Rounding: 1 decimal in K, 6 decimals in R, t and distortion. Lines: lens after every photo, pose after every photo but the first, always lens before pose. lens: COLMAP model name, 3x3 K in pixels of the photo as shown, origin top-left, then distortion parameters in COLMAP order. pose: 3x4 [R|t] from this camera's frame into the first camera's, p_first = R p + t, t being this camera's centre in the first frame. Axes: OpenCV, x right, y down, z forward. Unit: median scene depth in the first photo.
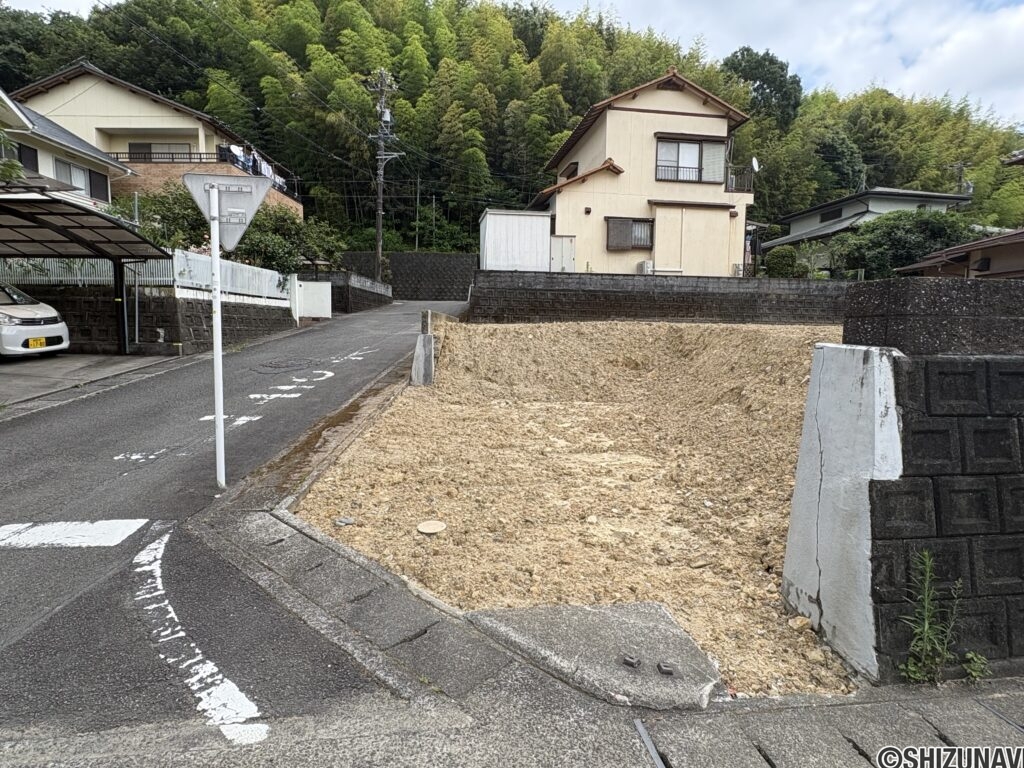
lens RADIAL K [[567.4, 0, 512.0], [0, 567.4, 384.0], [0, 0, 1]] dist [-0.002678, 0.001729]
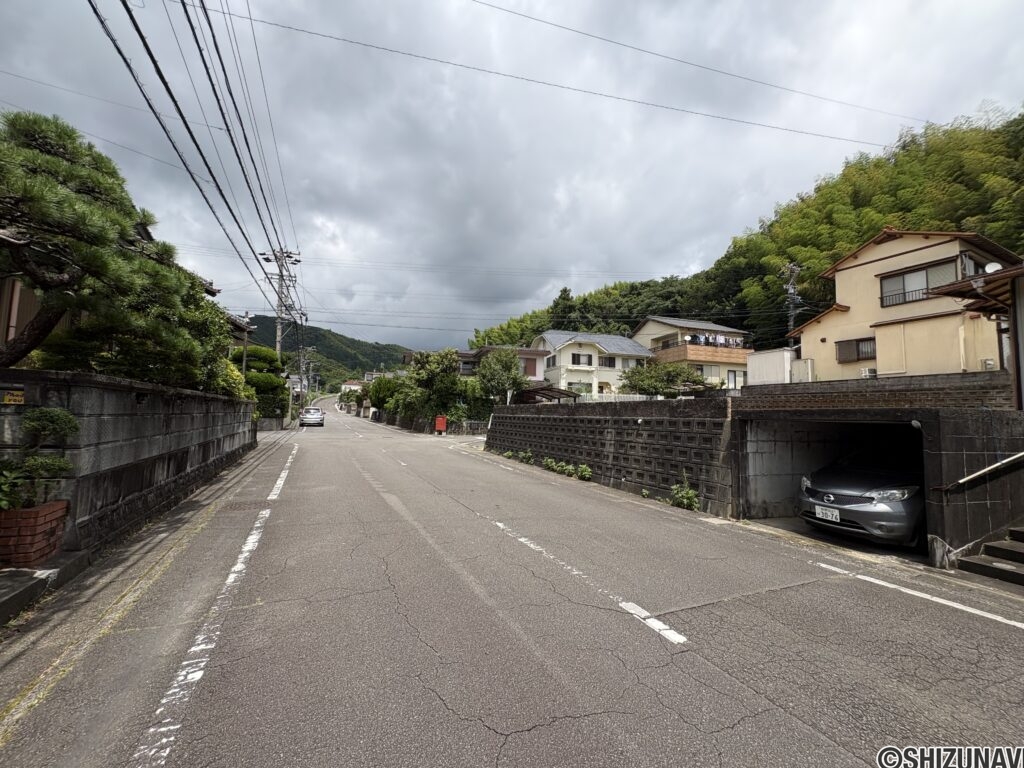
lens RADIAL K [[408.8, 0, 512.0], [0, 408.8, 384.0], [0, 0, 1]] dist [-0.000120, 0.000242]
pose [[0.289619, -0.080353, -0.953763, 0.820140], [-0.110940, 0.986936, -0.116836, 0.025422], [0.950691, 0.139648, 0.276920, -0.064954]]
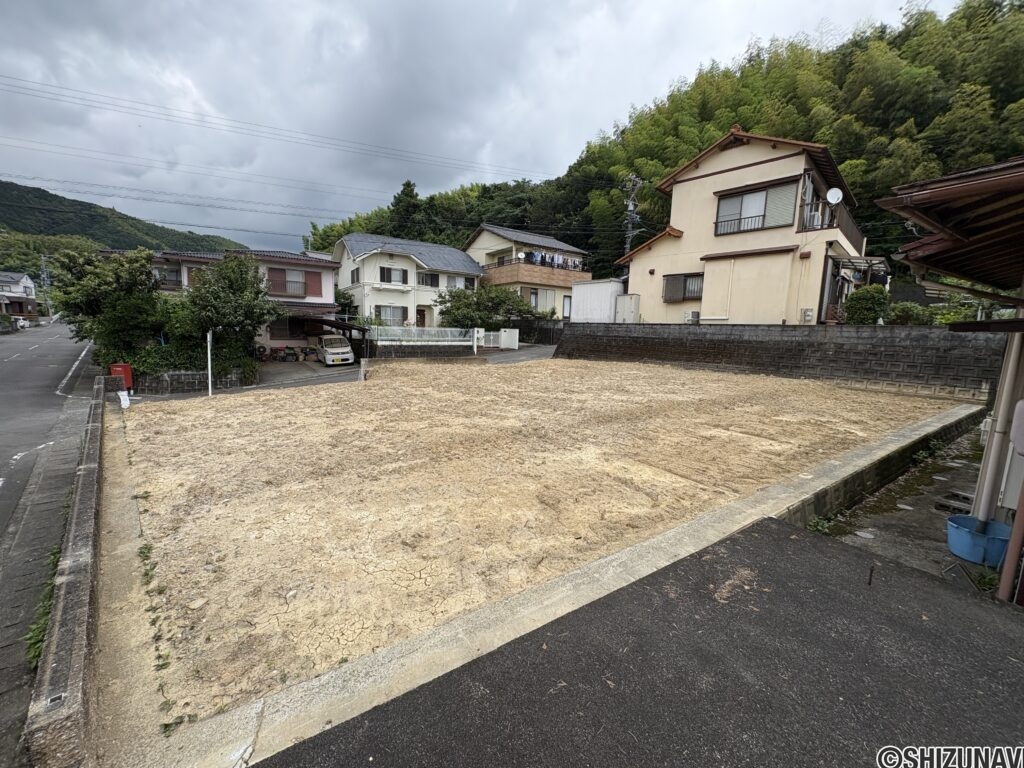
lens RADIAL K [[408.8, 0, 512.0], [0, 408.8, 384.0], [0, 0, 1]] dist [-0.000120, 0.000242]
pose [[0.574995, 0.112832, -0.810339, 0.632266], [-0.102060, 0.992600, 0.065792, -0.079546], [0.811767, 0.044873, 0.582256, 0.213862]]
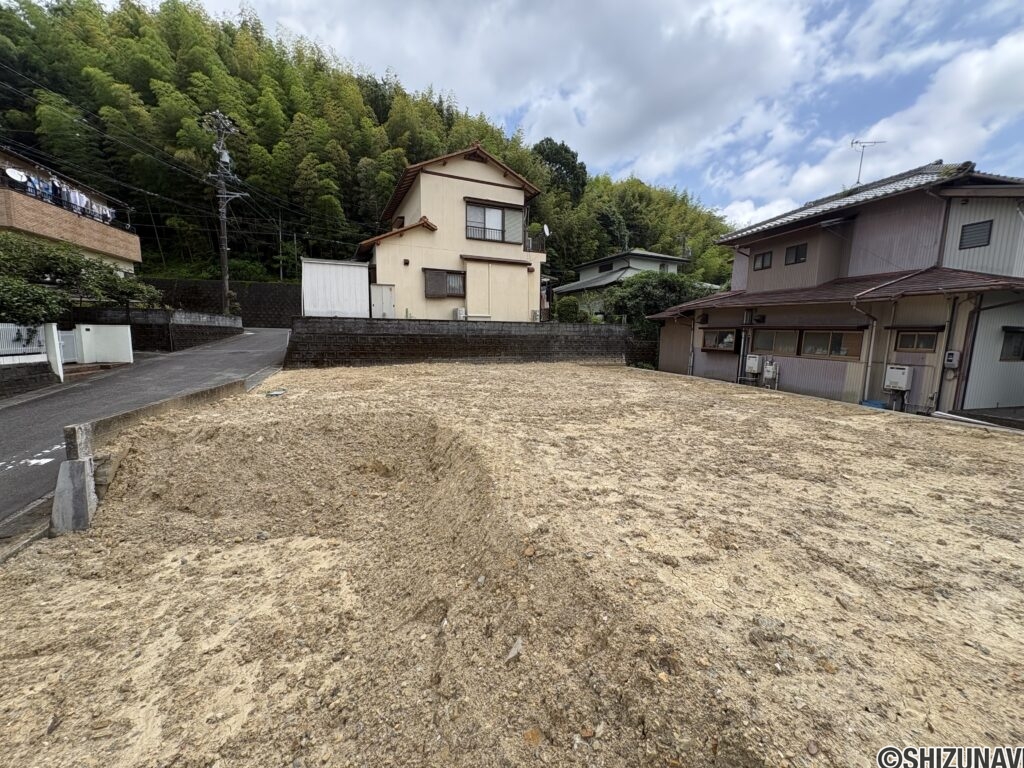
lens RADIAL K [[408.8, 0, 512.0], [0, 408.8, 384.0], [0, 0, 1]] dist [-0.000120, 0.000242]
pose [[0.962910, -0.033223, 0.267770, 0.098106], [0.026320, 0.999223, 0.029330, -0.073605], [-0.268537, -0.021195, 0.963036, 0.141550]]
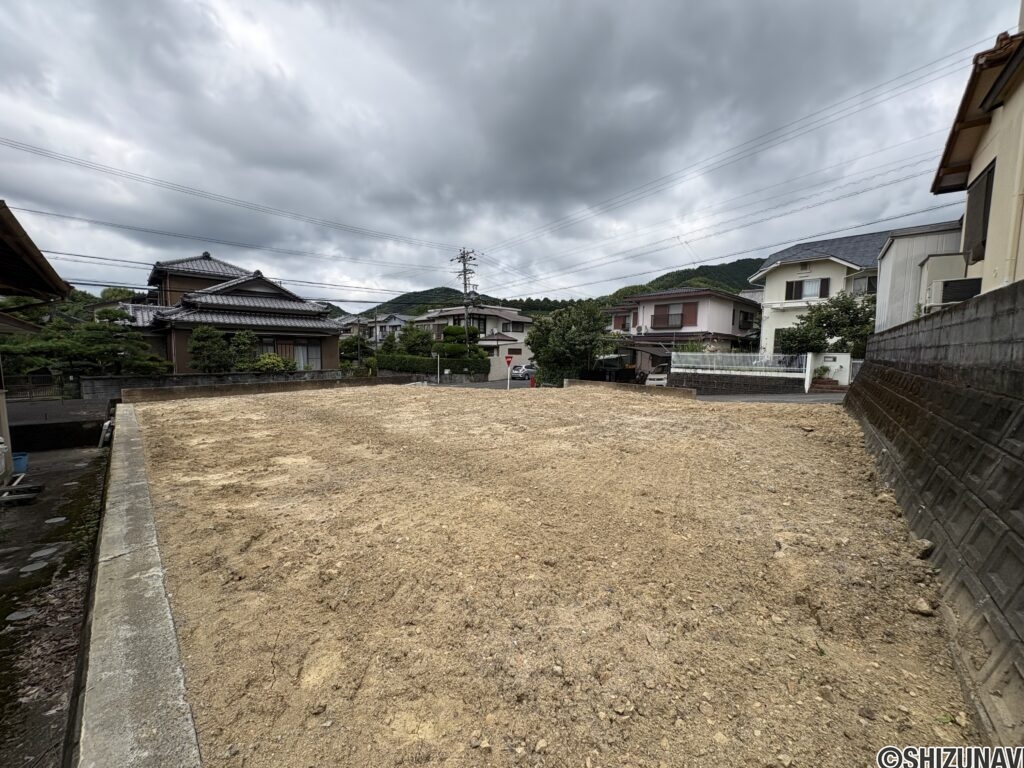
lens RADIAL K [[408.8, 0, 512.0], [0, 408.8, 384.0], [0, 0, 1]] dist [-0.000120, 0.000242]
pose [[-0.710413, 0.035287, -0.702899, 0.561159], [-0.091028, 0.985746, 0.141488, -0.143183], [0.697873, 0.164499, -0.697075, 0.878407]]
